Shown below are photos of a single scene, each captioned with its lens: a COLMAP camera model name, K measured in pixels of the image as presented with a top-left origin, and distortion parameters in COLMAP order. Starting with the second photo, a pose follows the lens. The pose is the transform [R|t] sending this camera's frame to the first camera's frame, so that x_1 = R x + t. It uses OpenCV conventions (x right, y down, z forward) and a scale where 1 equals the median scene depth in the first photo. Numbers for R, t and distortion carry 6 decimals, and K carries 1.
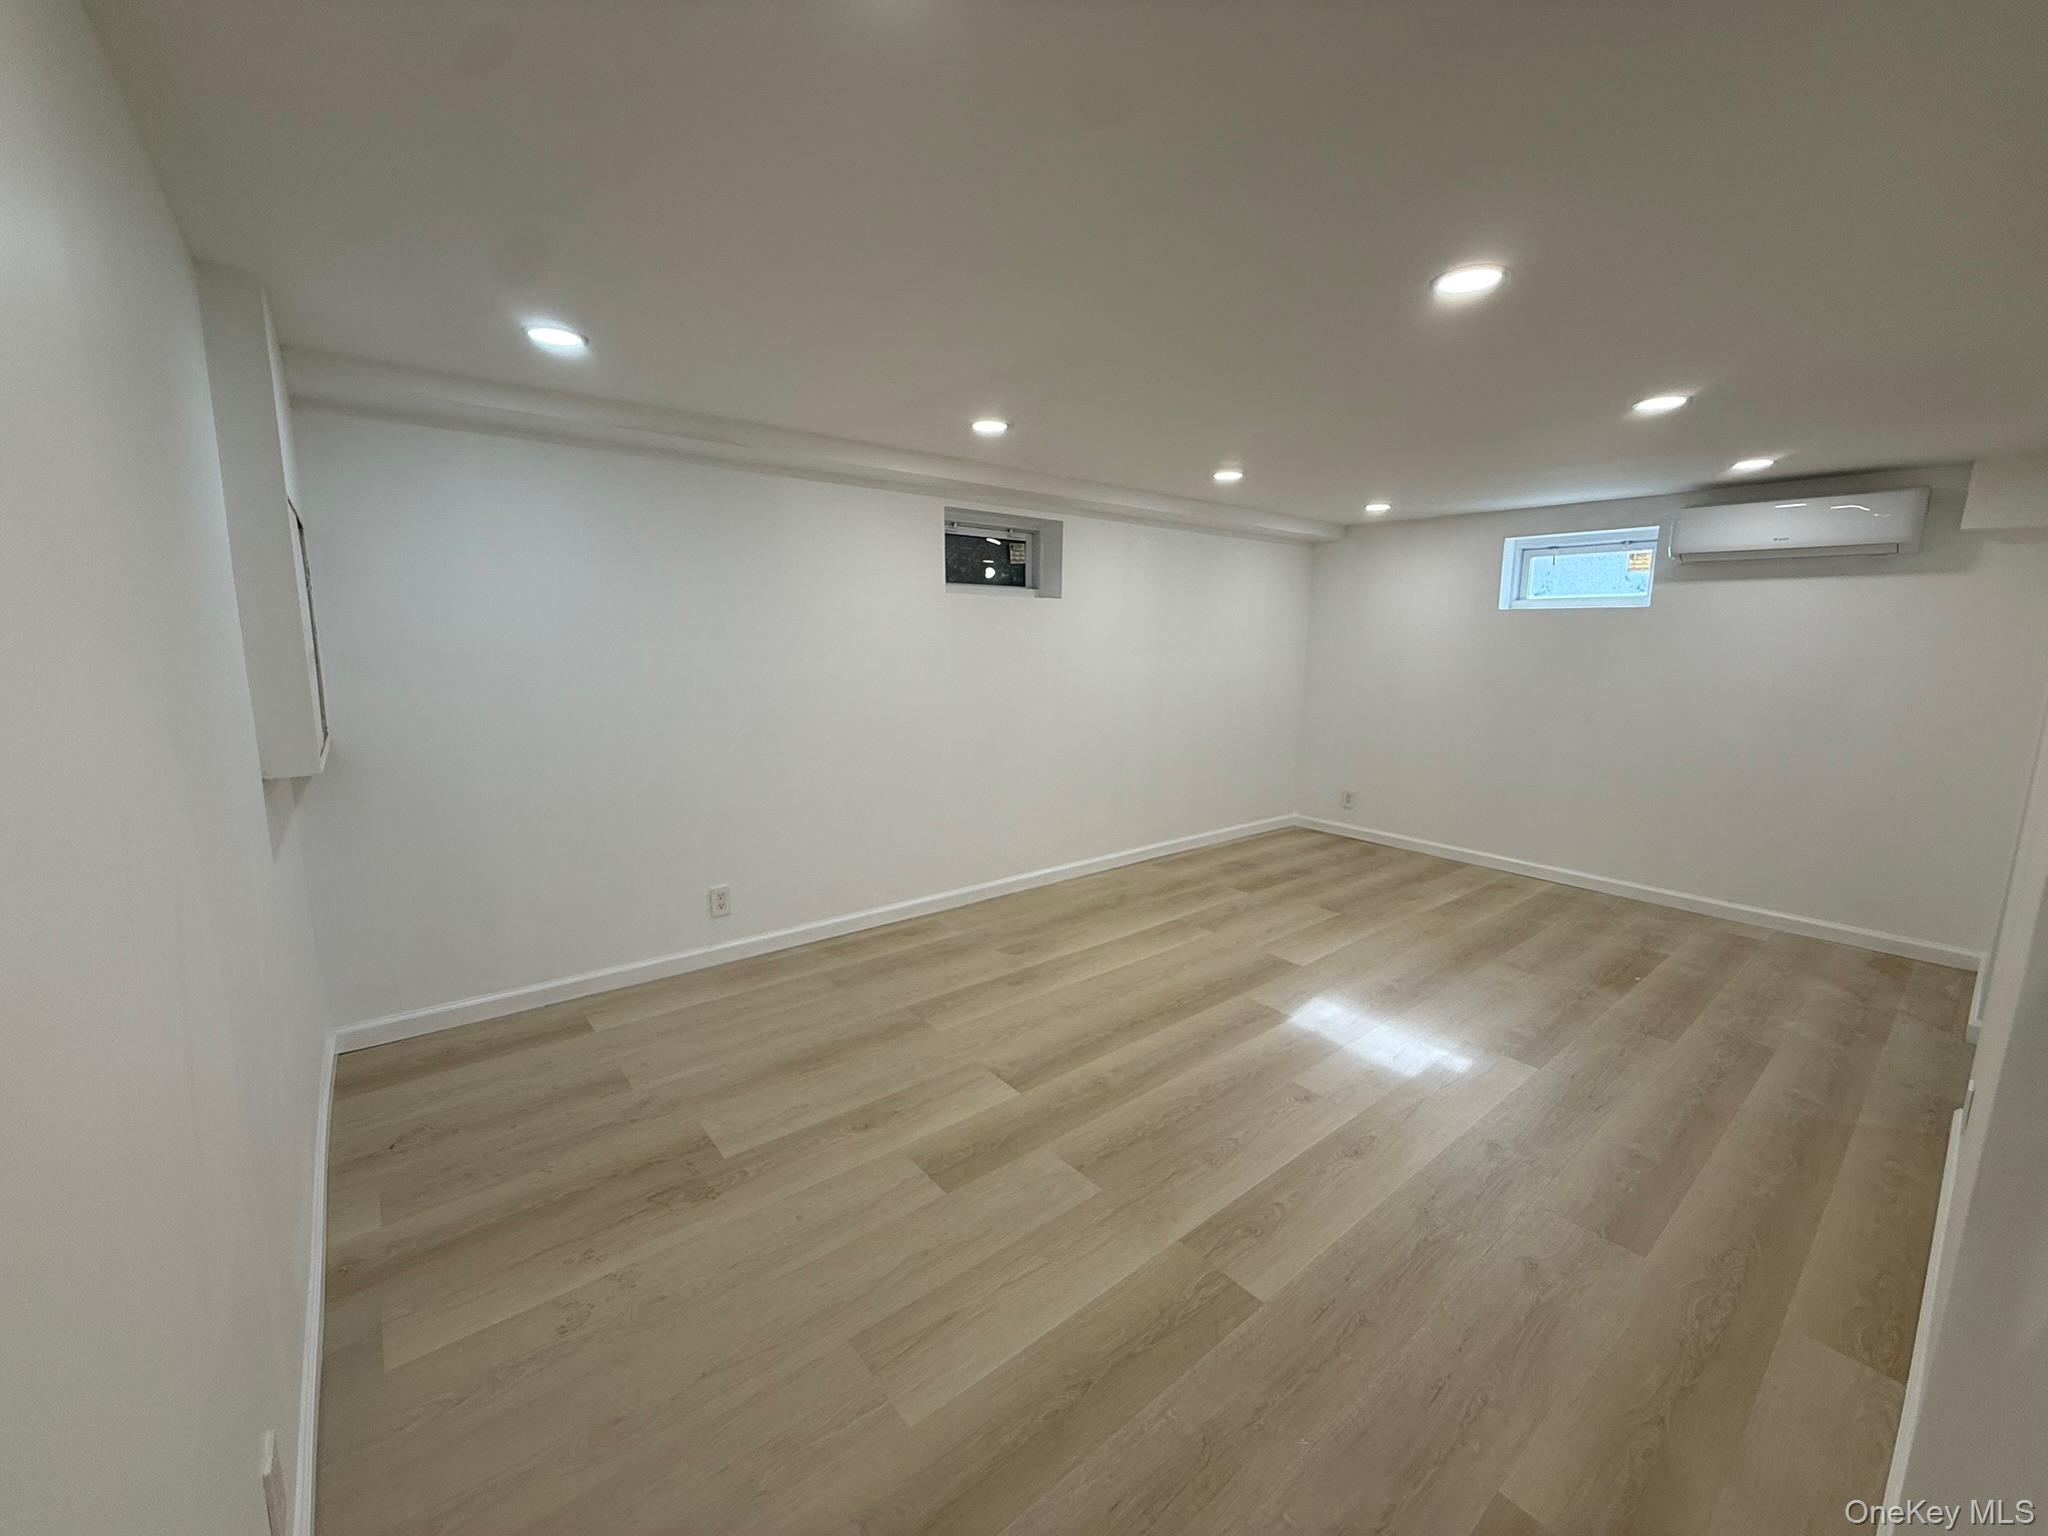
lens RADIAL K [[811.7, 0, 1017.1], [0, 811.7, 765.8], [0, 0, 1]] dist [0.001580, -0.000033]
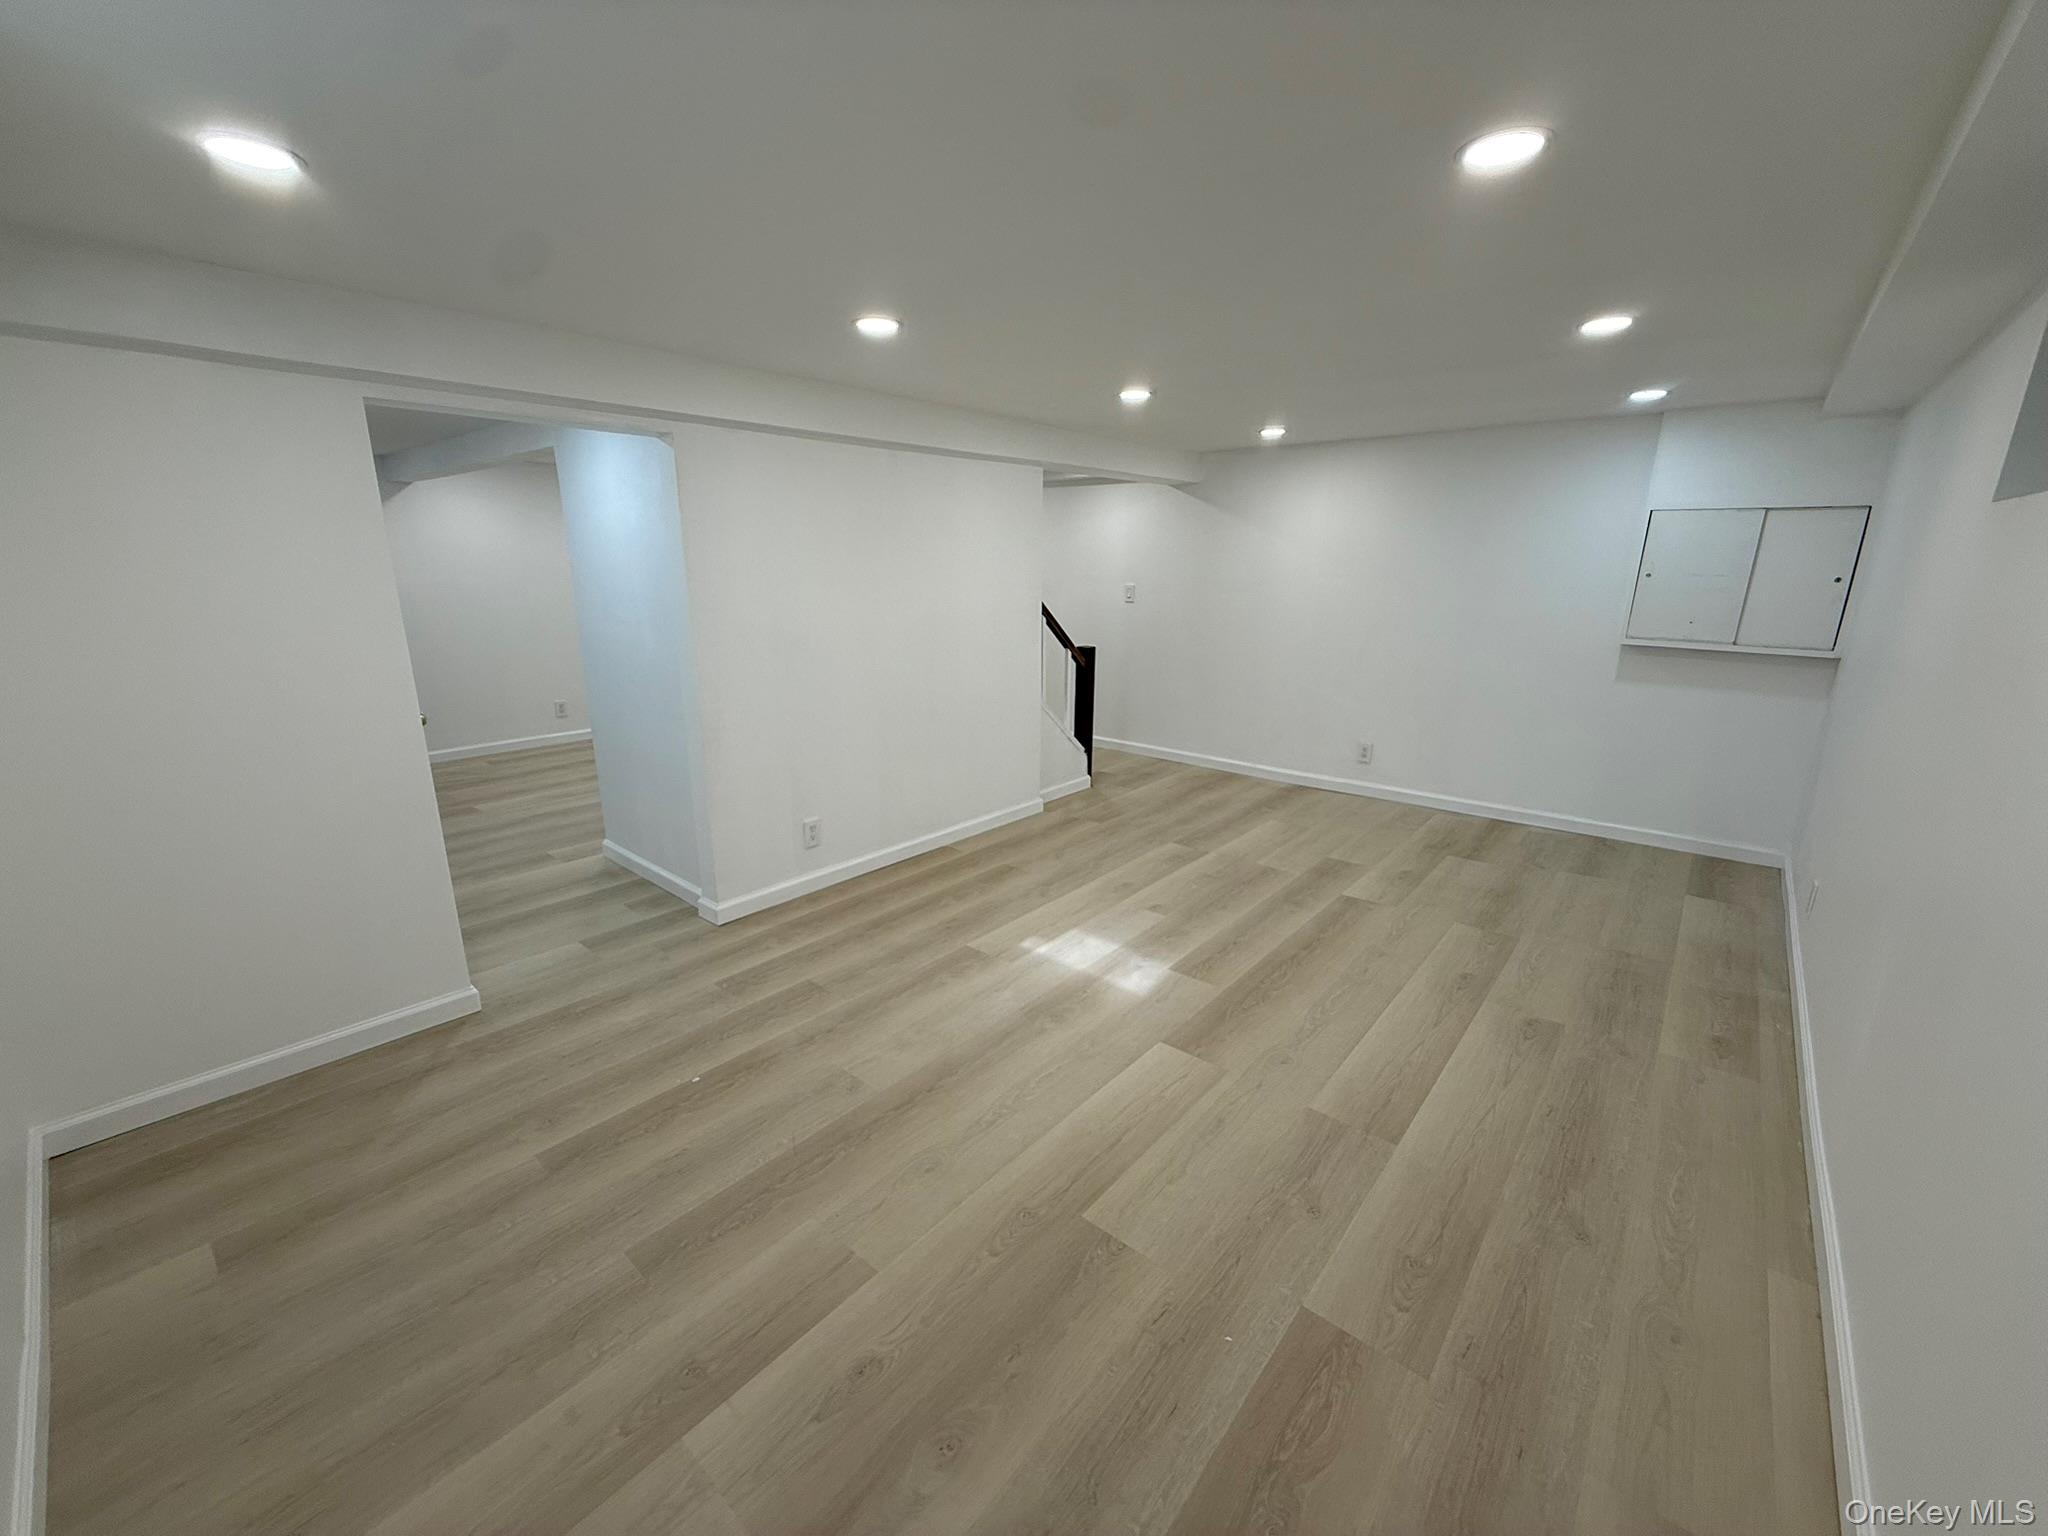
lens RADIAL K [[811.7, 0, 1017.1], [0, 811.7, 765.8], [0, 0, 1]] dist [0.001580, -0.000033]
pose [[-0.984389, 0.031163, -0.173225, 0.672724], [-0.040798, 0.916993, 0.396811, -0.297105], [0.171212, 0.397684, -0.901407, 1.732117]]
